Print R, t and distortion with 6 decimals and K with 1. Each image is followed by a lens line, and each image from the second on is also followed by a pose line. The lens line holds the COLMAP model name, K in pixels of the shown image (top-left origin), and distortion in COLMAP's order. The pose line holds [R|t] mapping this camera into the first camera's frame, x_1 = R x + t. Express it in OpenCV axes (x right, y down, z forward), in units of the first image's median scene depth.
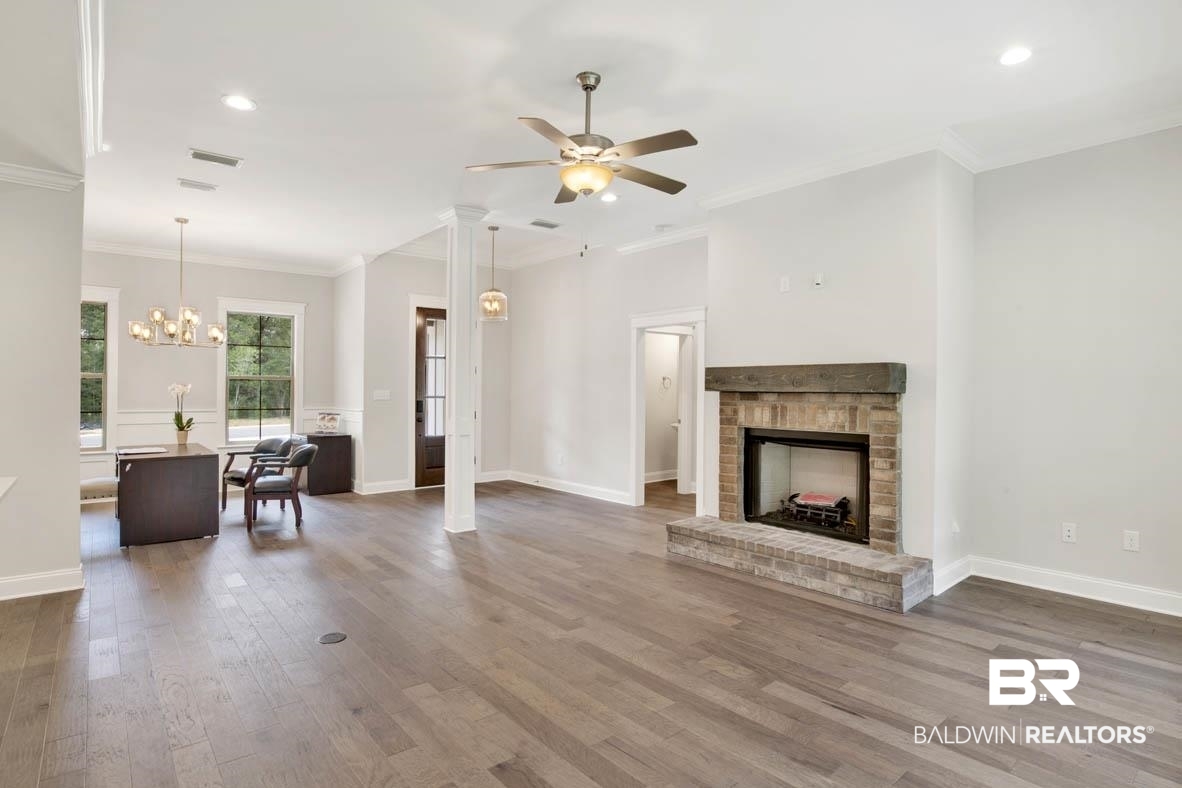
lens RADIAL K [[637.4, 0, 595.4], [0, 637.4, 383.2], [0, 0, 1]] dist [-0.038622, 0.001327]
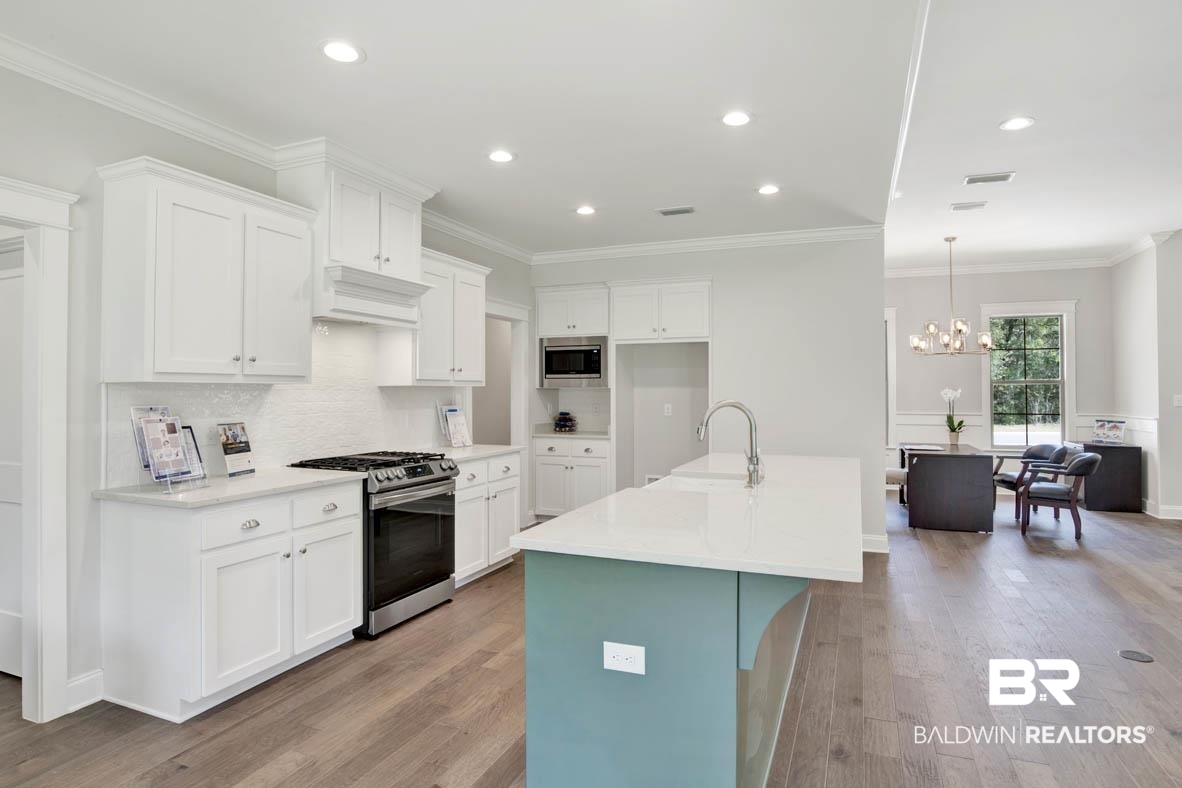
lens RADIAL K [[657.6, 0, 583.0], [0, 657.6, 387.3], [0, 0, 1]] dist [-0.022850, 0.005288]
pose [[0.486153, -0.010778, -0.873808, 0.023410], [0.010731, 0.999922, -0.006363, -0.001671], [0.873808, -0.006283, 0.486230, -0.138077]]
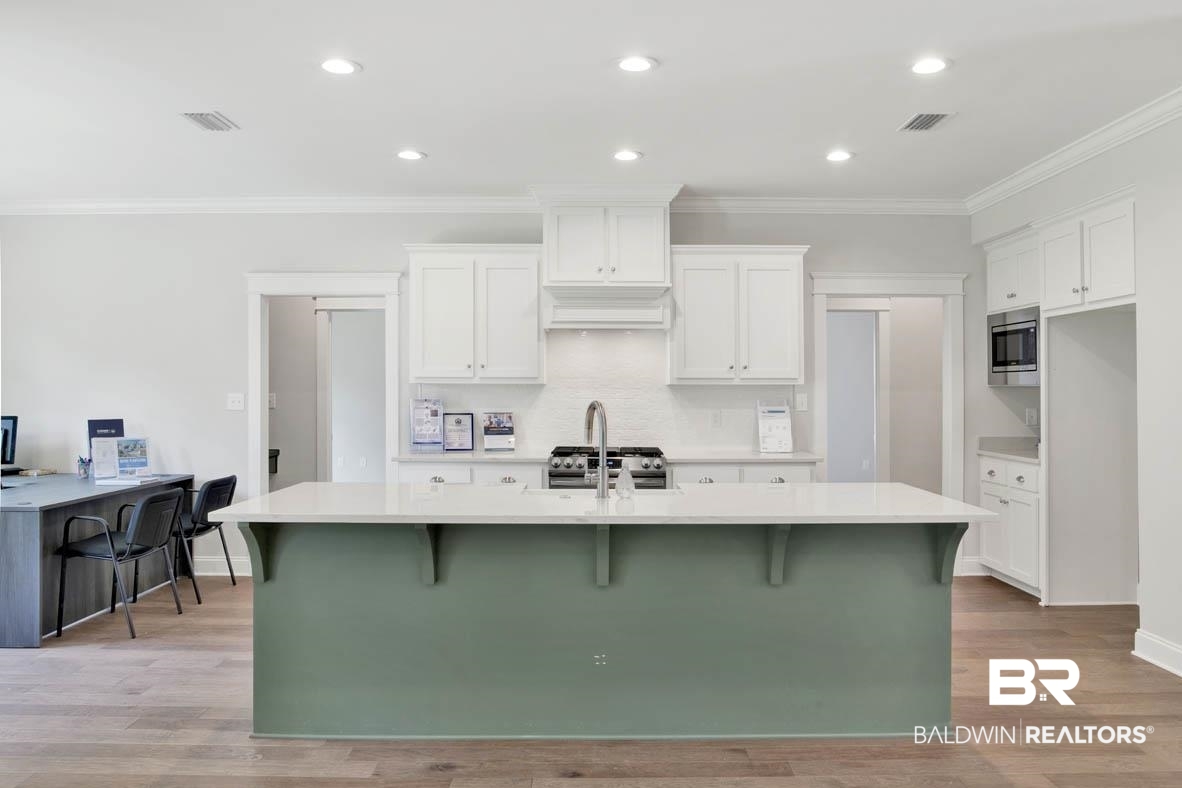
lens RADIAL K [[818.3, 0, 589.9], [0, 818.3, 387.7], [0, 0, 1]] dist [-0.035871, -0.000294]
pose [[-0.622534, -0.006066, -0.782569, 0.081738], [0.001072, 0.999962, -0.008604, 0.002156], [0.782592, -0.006195, -0.622504, 0.694828]]
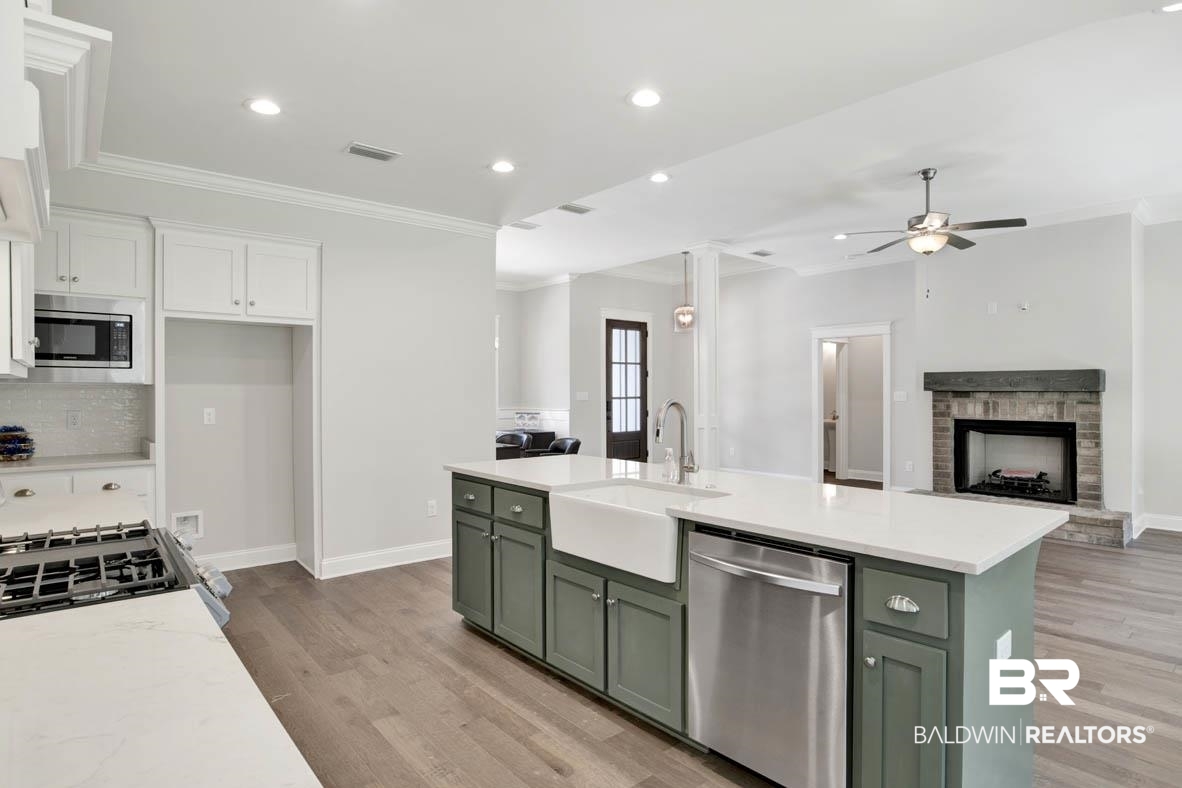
lens RADIAL K [[654.8, 0, 617.3], [0, 654.8, 383.3], [0, 0, 1]] dist [-0.022560, 0.001411]
pose [[0.998980, -0.005545, 0.044821, -0.516583], [0.005548, 0.999985, 0.000059, -0.006382], [-0.044820, 0.000190, 0.998995, -0.287655]]
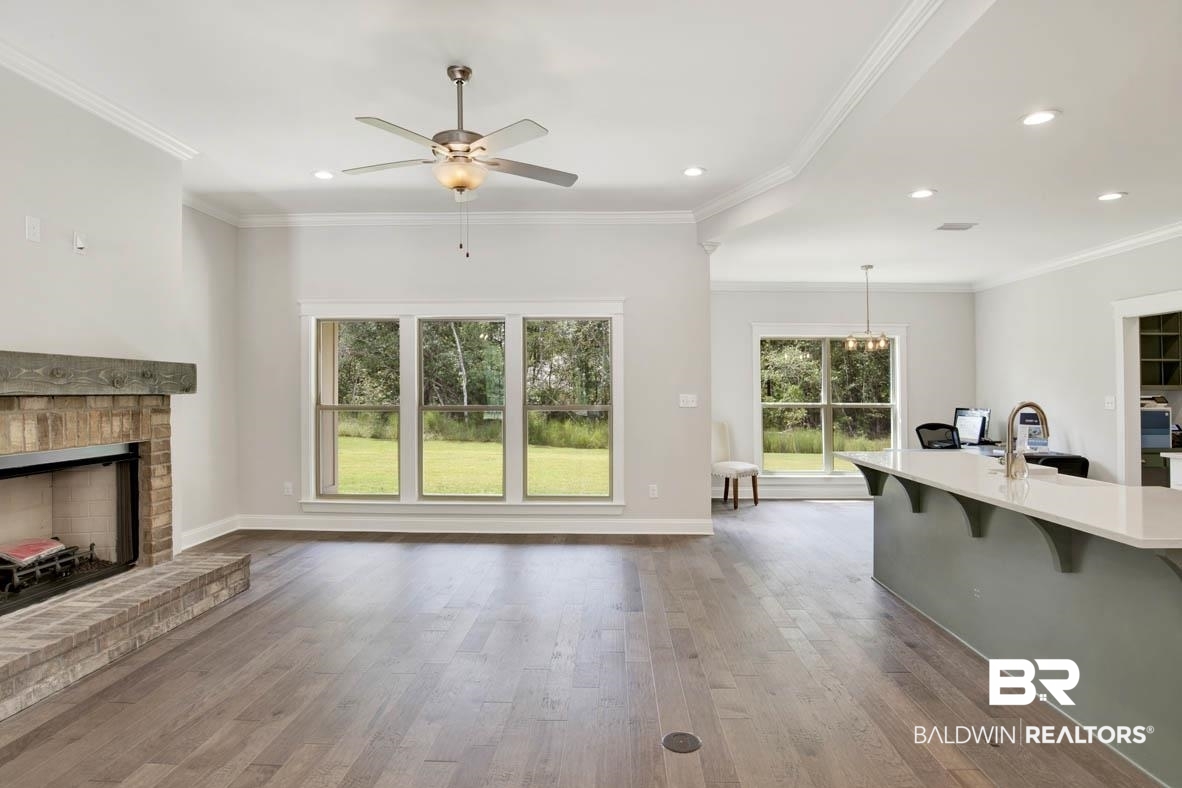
lens RADIAL K [[657.6, 0, 596.0], [0, 657.6, 399.2], [0, 0, 1]] dist [-0.022850, 0.005288]
pose [[-0.751974, -0.012085, 0.659082, -0.559553], [-0.010691, 0.999924, 0.006137, 0.007731], [-0.659106, -0.002431, -0.752046, 1.089258]]
